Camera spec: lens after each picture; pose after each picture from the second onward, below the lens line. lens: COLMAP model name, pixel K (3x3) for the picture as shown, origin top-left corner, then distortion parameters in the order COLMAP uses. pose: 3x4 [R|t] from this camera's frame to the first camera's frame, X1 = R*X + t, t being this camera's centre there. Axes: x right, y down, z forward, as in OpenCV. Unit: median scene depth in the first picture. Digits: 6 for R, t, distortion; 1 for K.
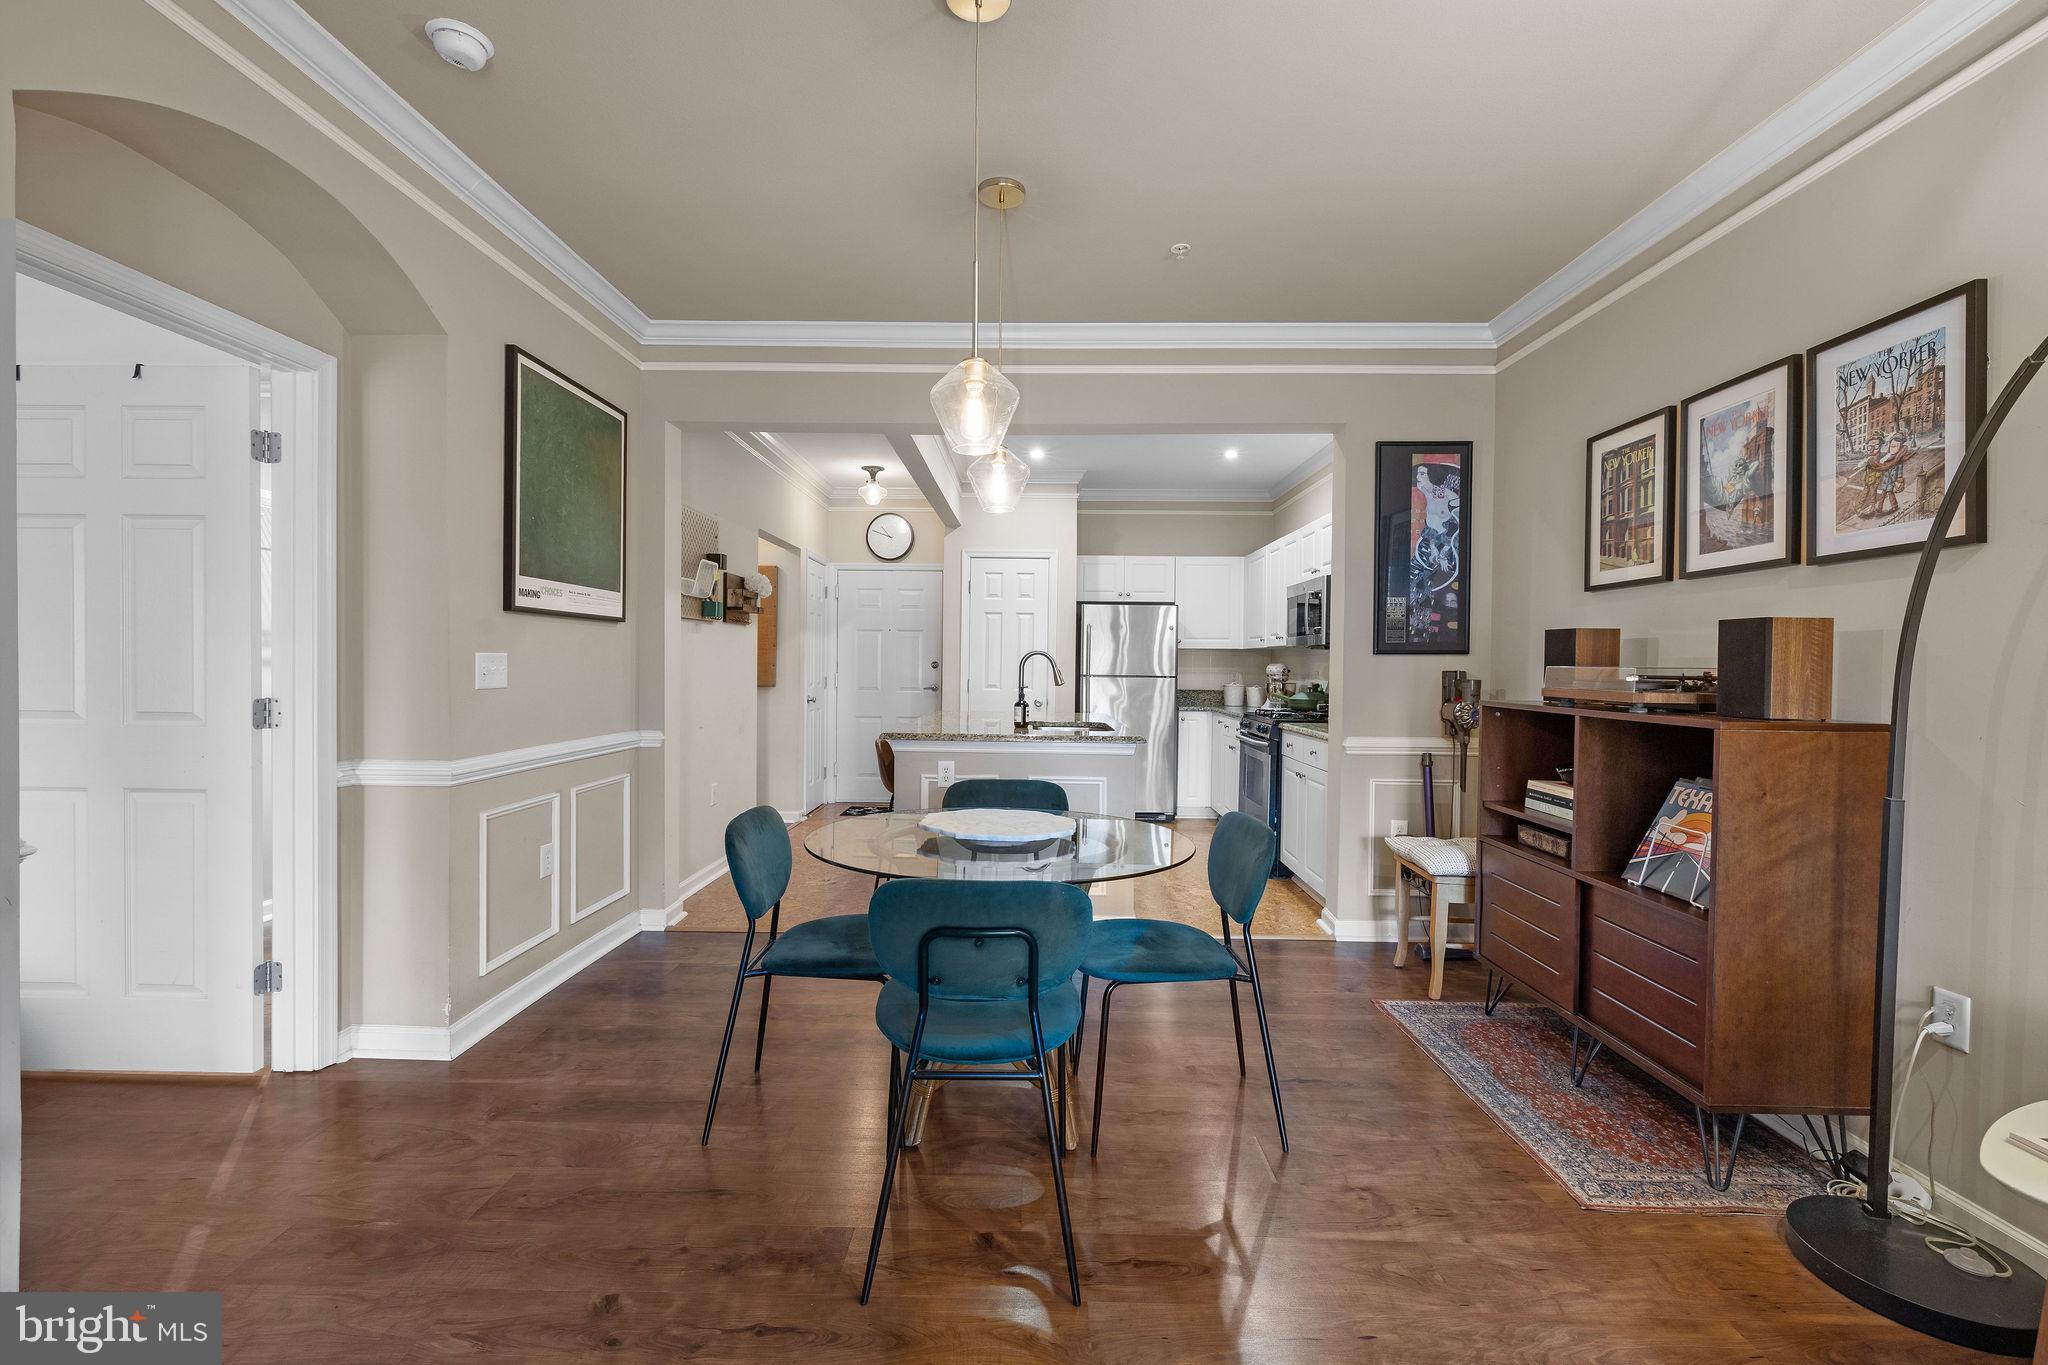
lens RADIAL K [[876.5, 0, 1019.1], [0, 876.5, 672.3], [0, 0, 1]] dist [0.008805, -0.000826]
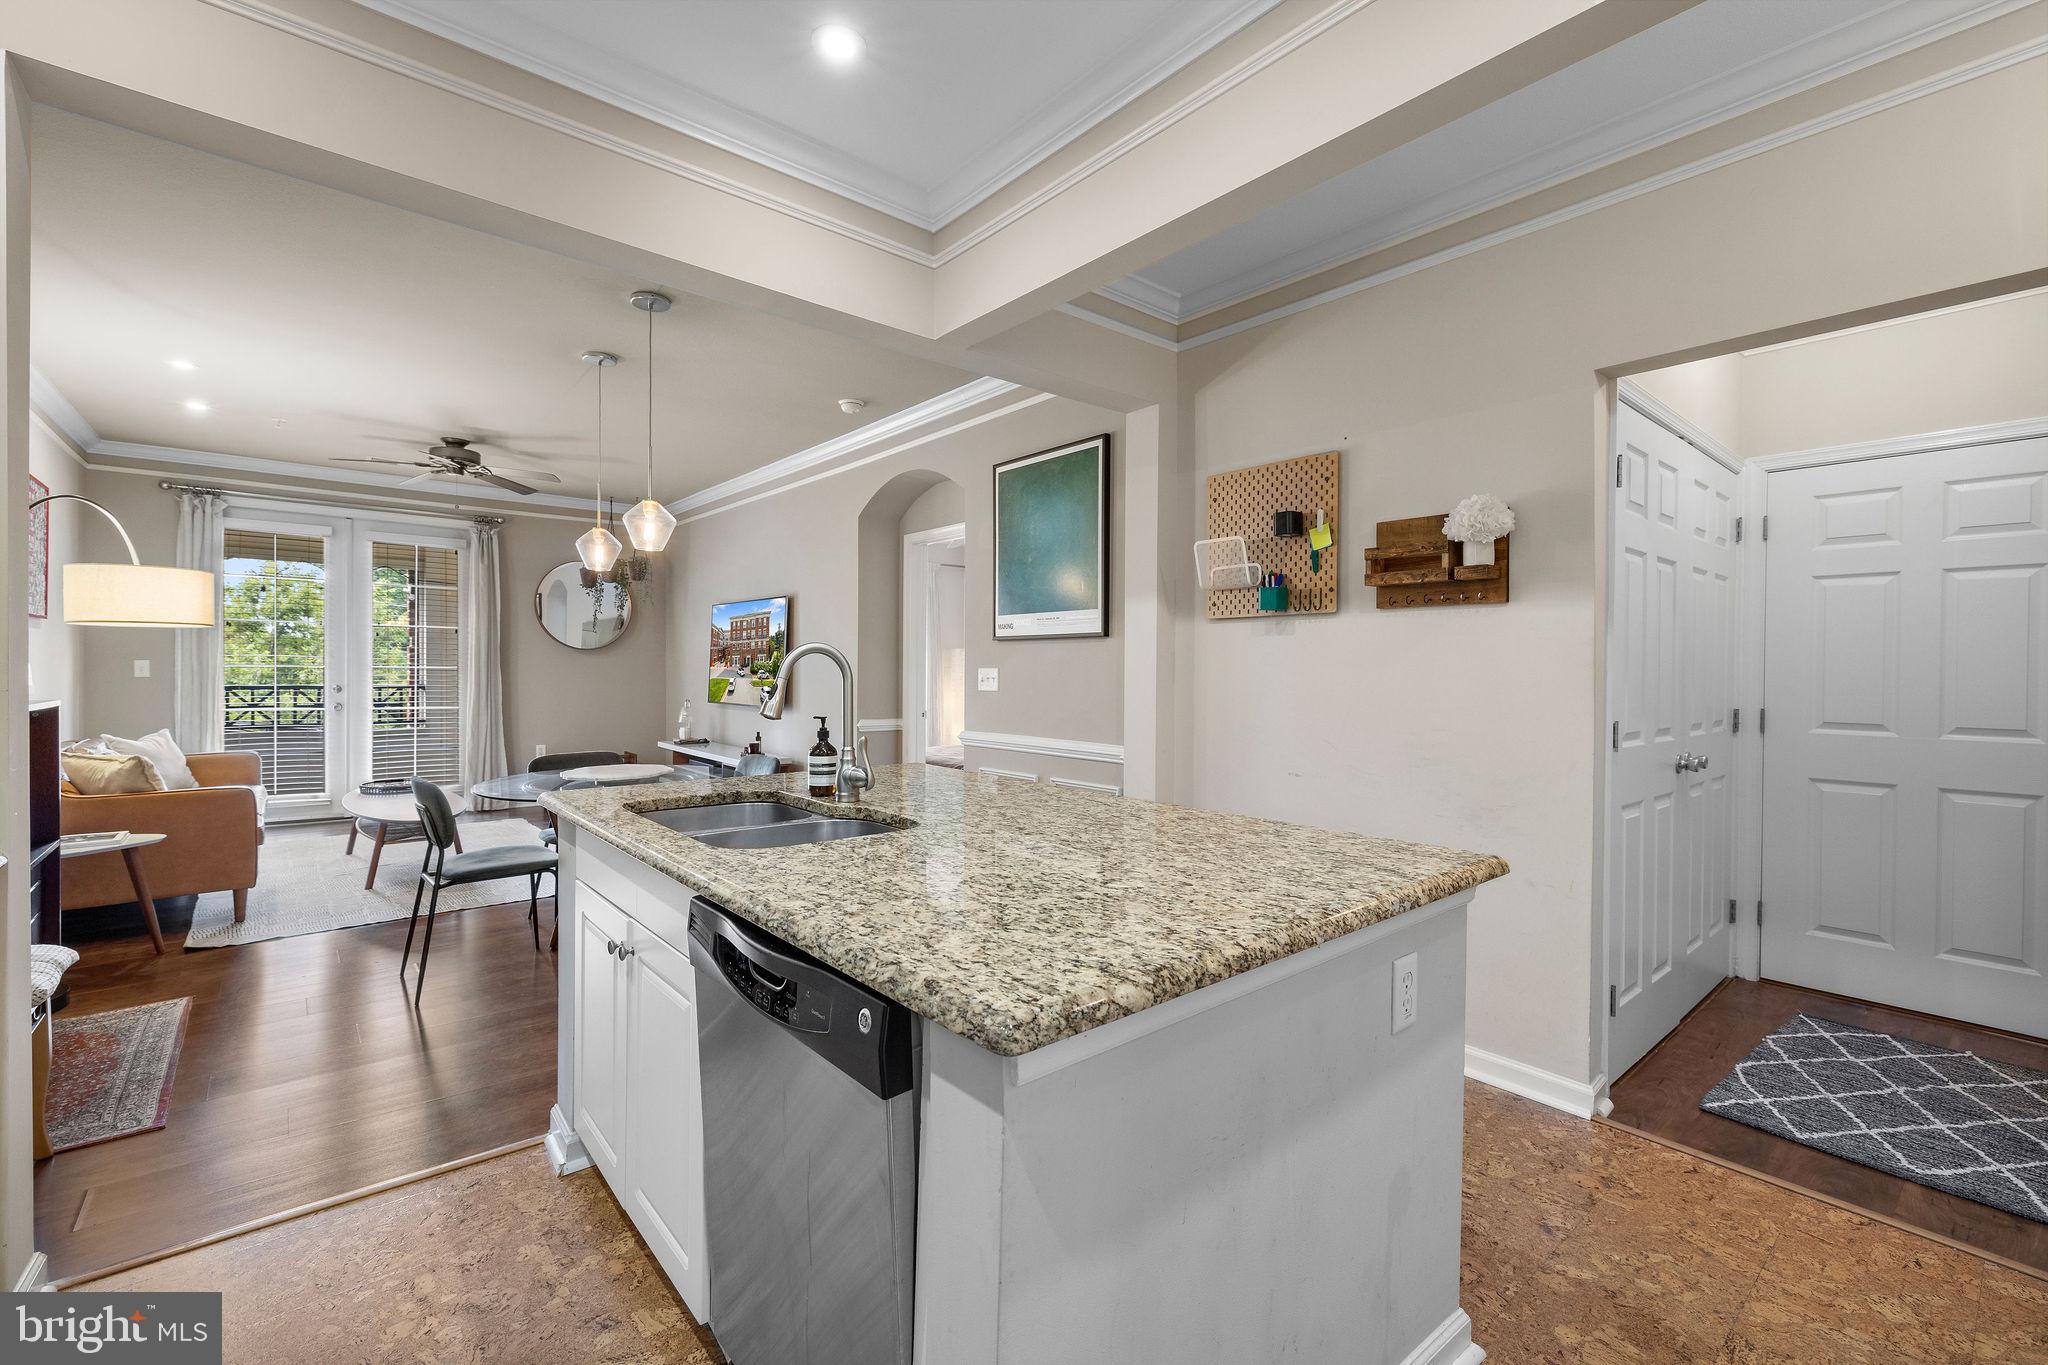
lens RADIAL K [[876.5, 0, 1021.1], [0, 876.5, 675.1], [0, 0, 1]] dist [0.008805, -0.000826]
pose [[-0.755184, -0.013494, -0.655374, 0.372239], [-0.022422, 0.999735, 0.005252, -0.018414], [0.655130, 0.018661, -0.755286, 2.139901]]
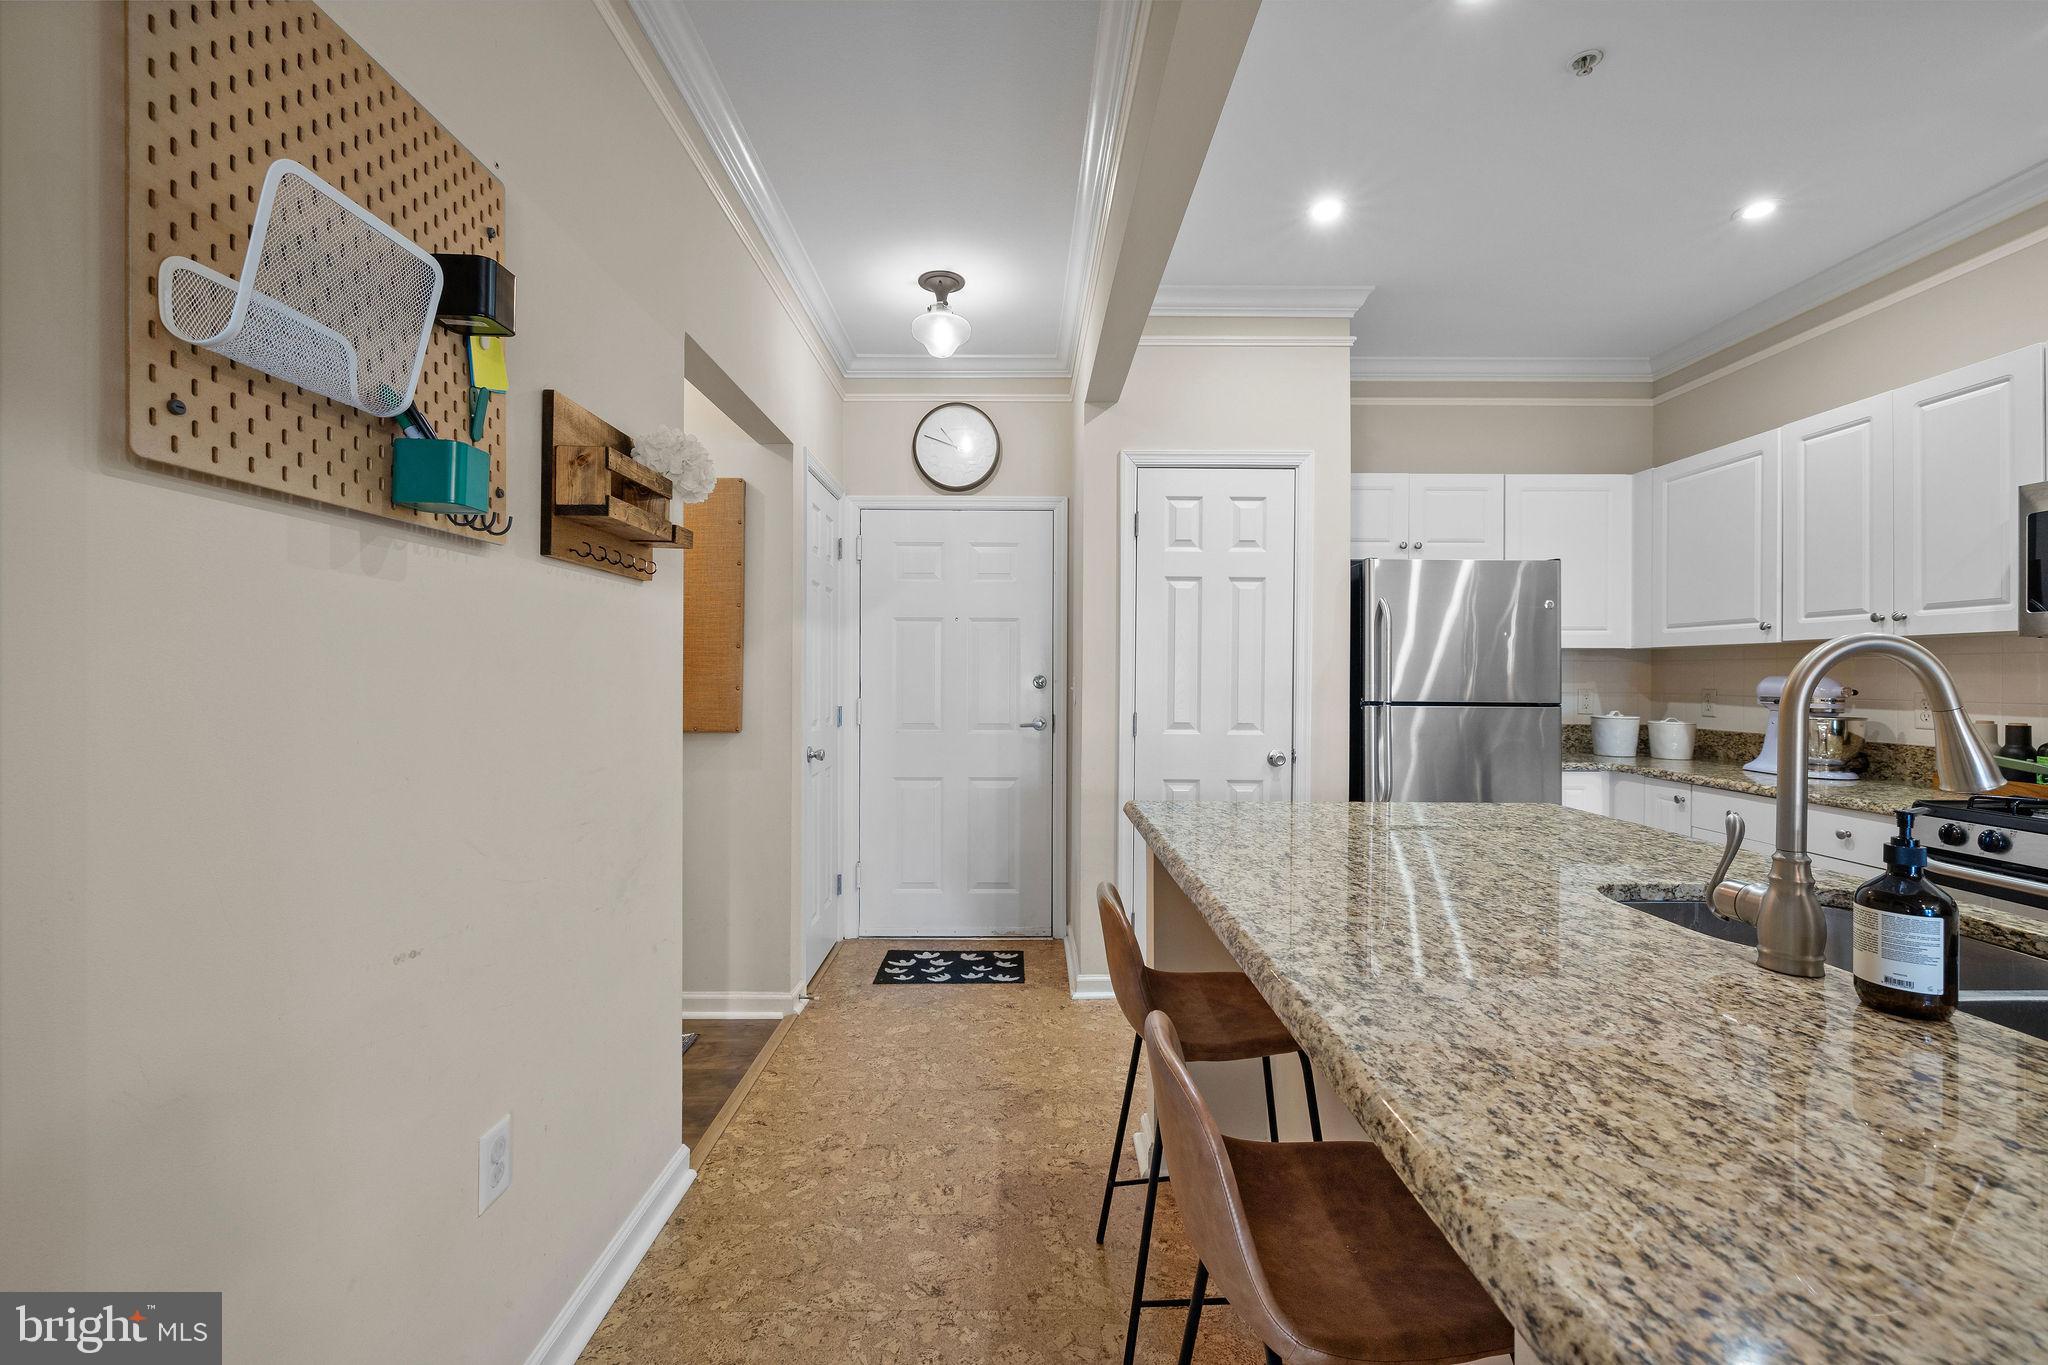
lens RADIAL K [[851.7, 0, 1019.3], [0, 851.7, 675.9], [0, 0, 1]] dist [-0.000200, 0.000470]
pose [[0.999763, -0.007250, 0.020533, -0.300218], [0.007405, 0.999944, -0.007512, -0.020962], [-0.020477, 0.007662, 0.999761, 1.175361]]
